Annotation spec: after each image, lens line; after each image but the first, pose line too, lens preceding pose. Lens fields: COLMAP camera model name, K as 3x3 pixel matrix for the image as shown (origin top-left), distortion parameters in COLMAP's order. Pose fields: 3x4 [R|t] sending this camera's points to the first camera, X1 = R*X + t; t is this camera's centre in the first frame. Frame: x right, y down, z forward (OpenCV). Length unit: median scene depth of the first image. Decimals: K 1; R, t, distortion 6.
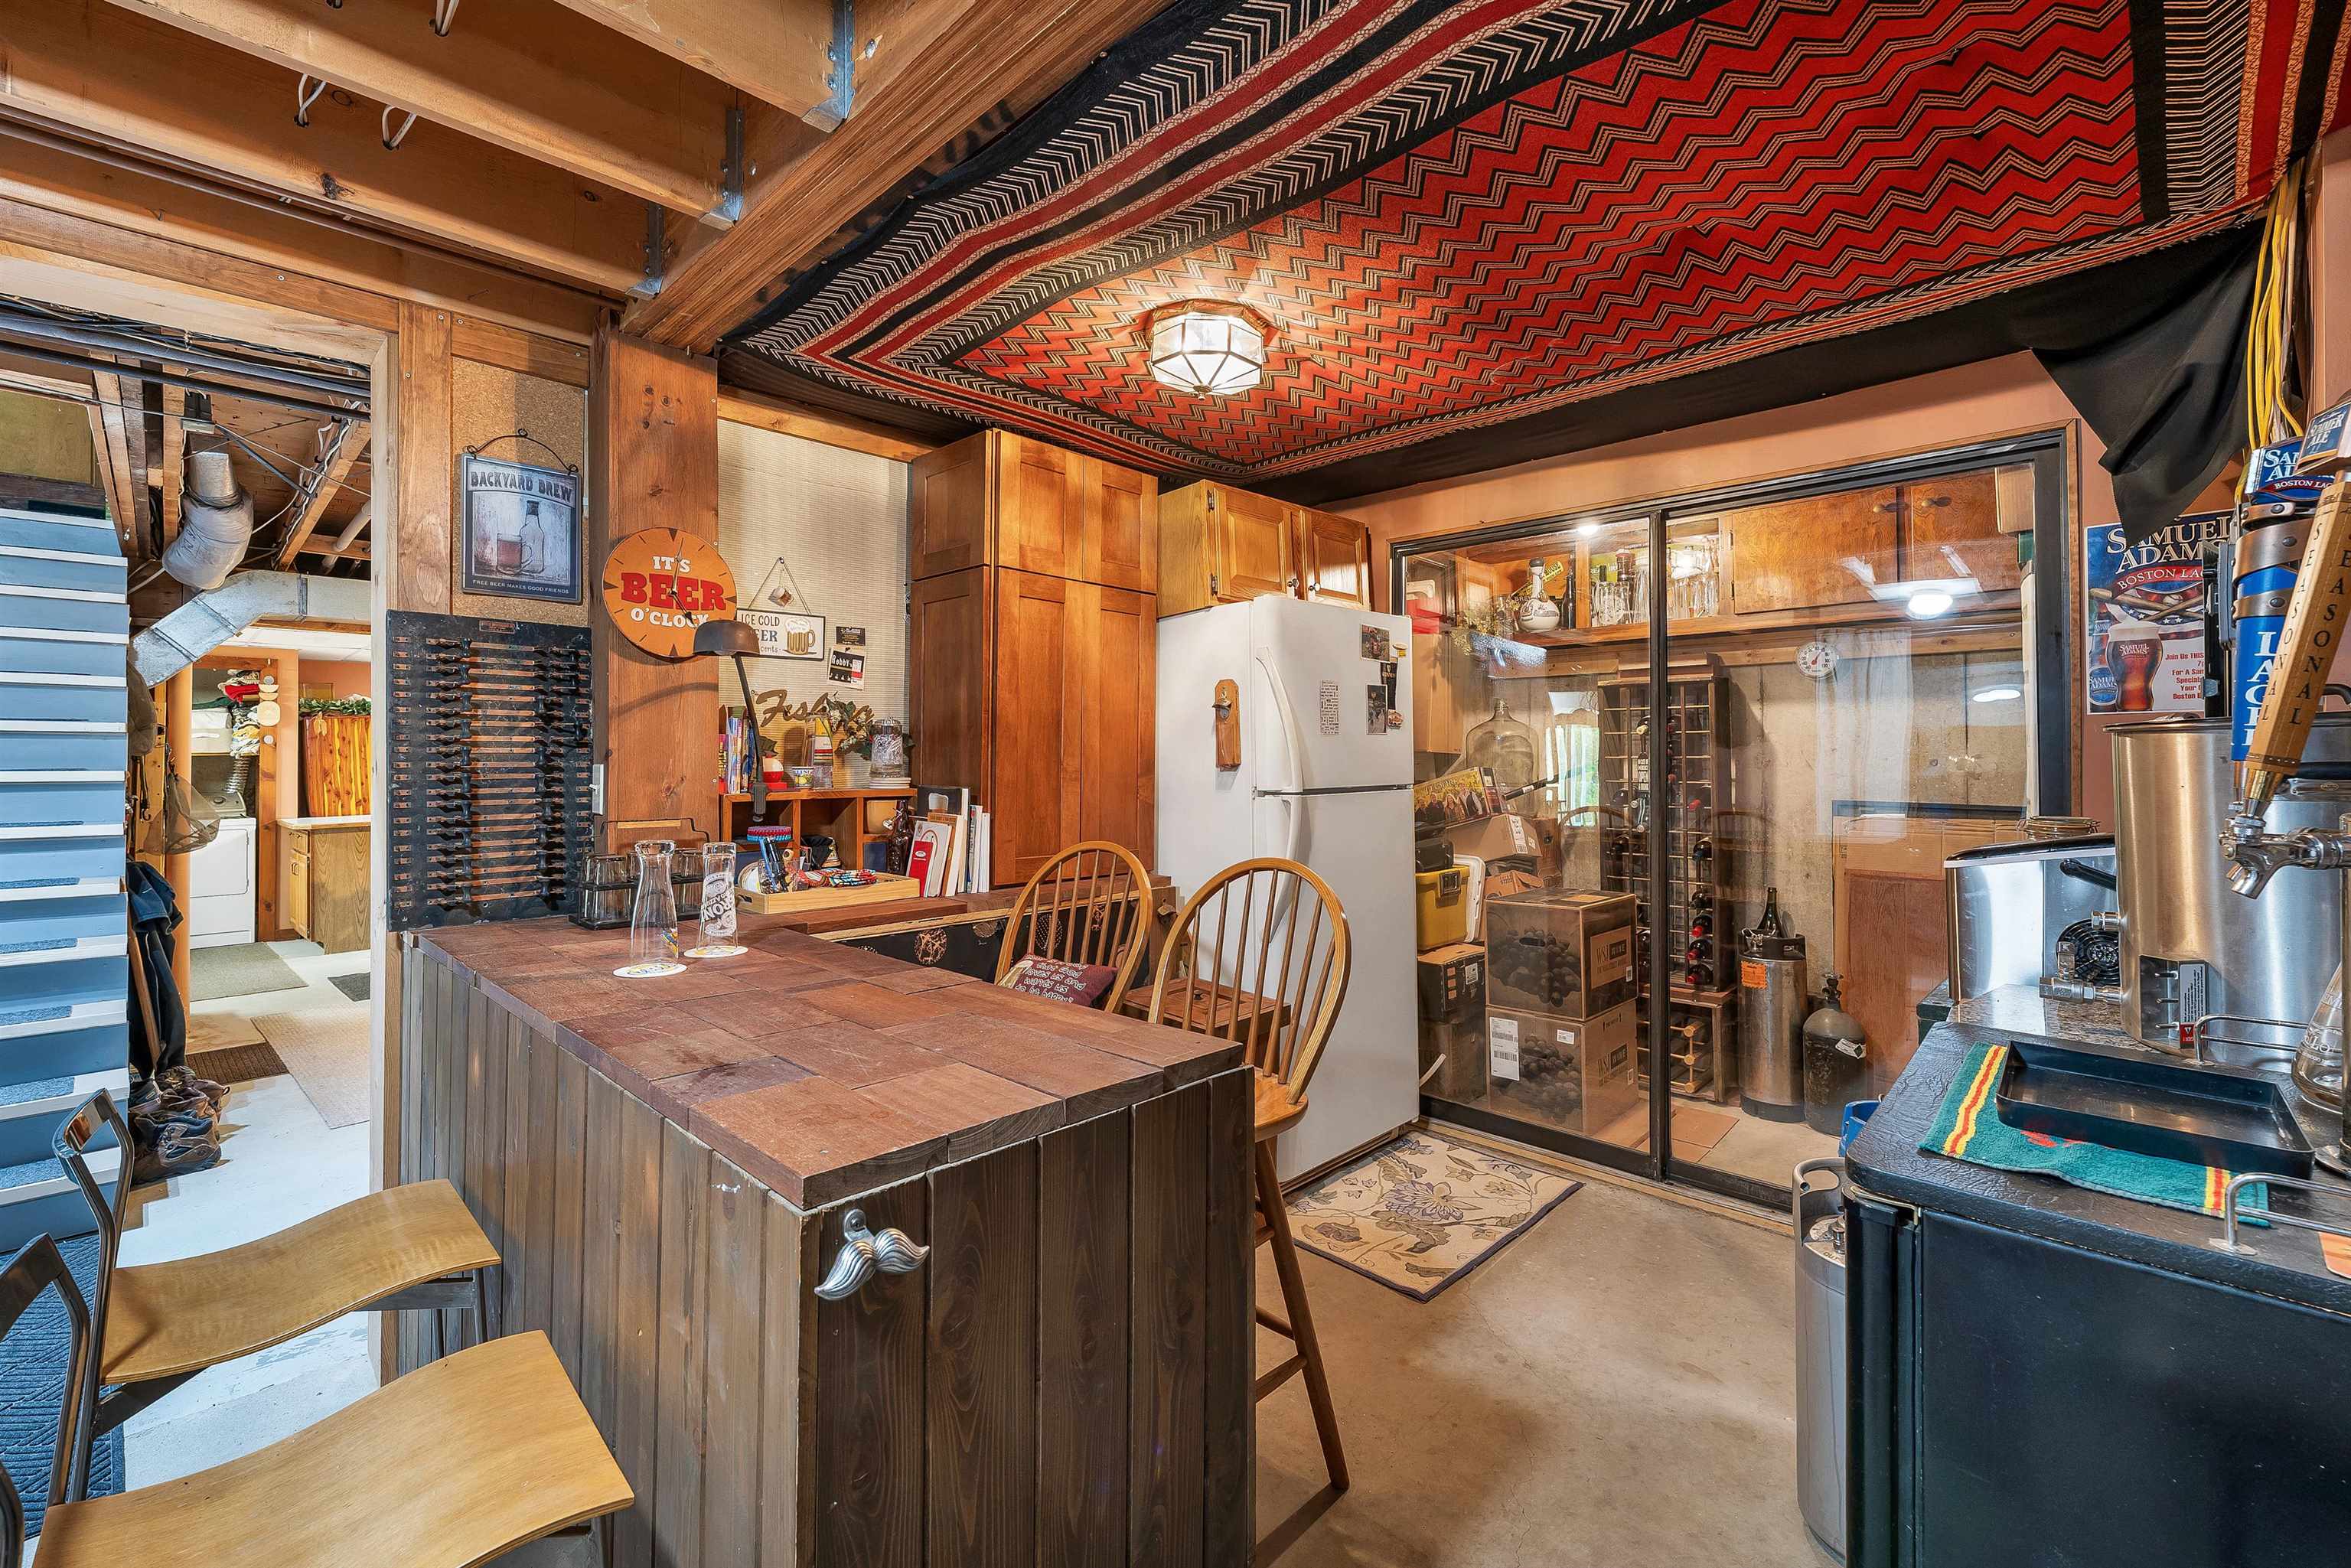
lens RADIAL K [[978.2, 0, 1168.2], [0, 978.2, 763.6], [0, 0, 1]] dist [-0.000911, 0.000478]
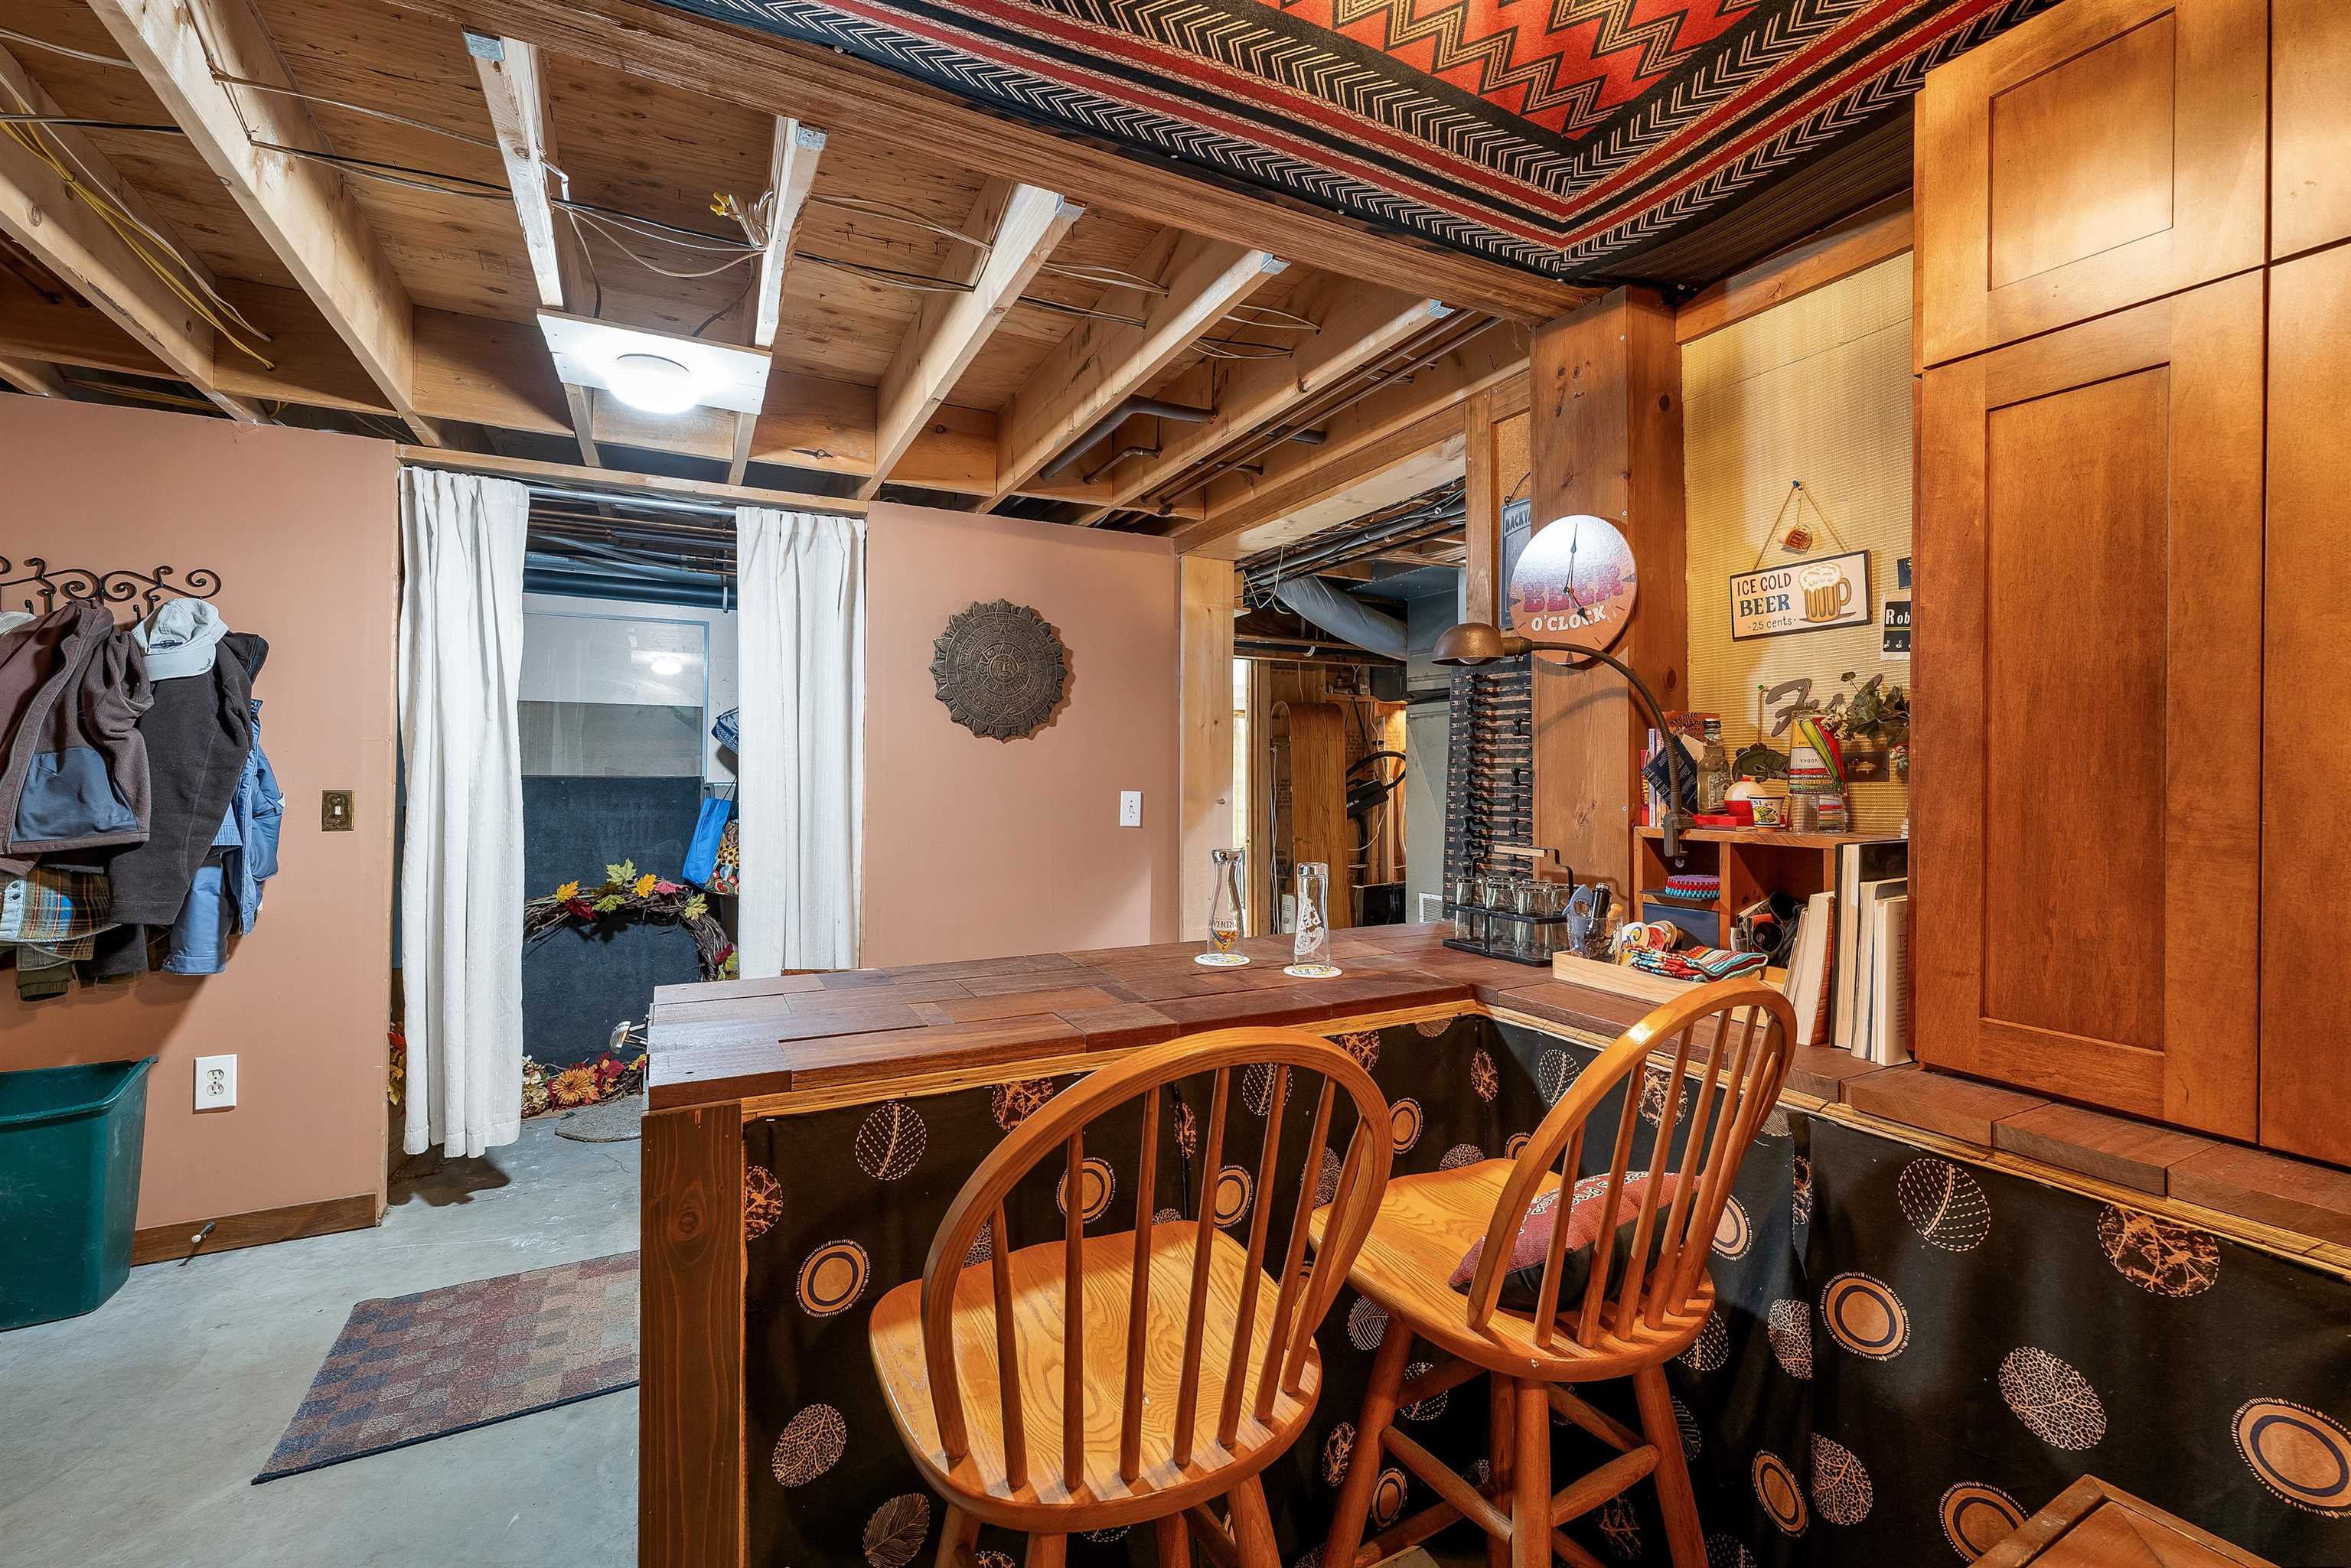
lens RADIAL K [[978.2, 0, 1173.0], [0, 978.2, 774.7], [0, 0, 1]] dist [-0.000911, 0.000478]
pose [[-0.312488, -0.000676, -0.949922, 0.422118], [-0.013698, 0.999899, 0.003795, -0.008421], [0.949823, 0.014198, -0.312465, 0.915542]]
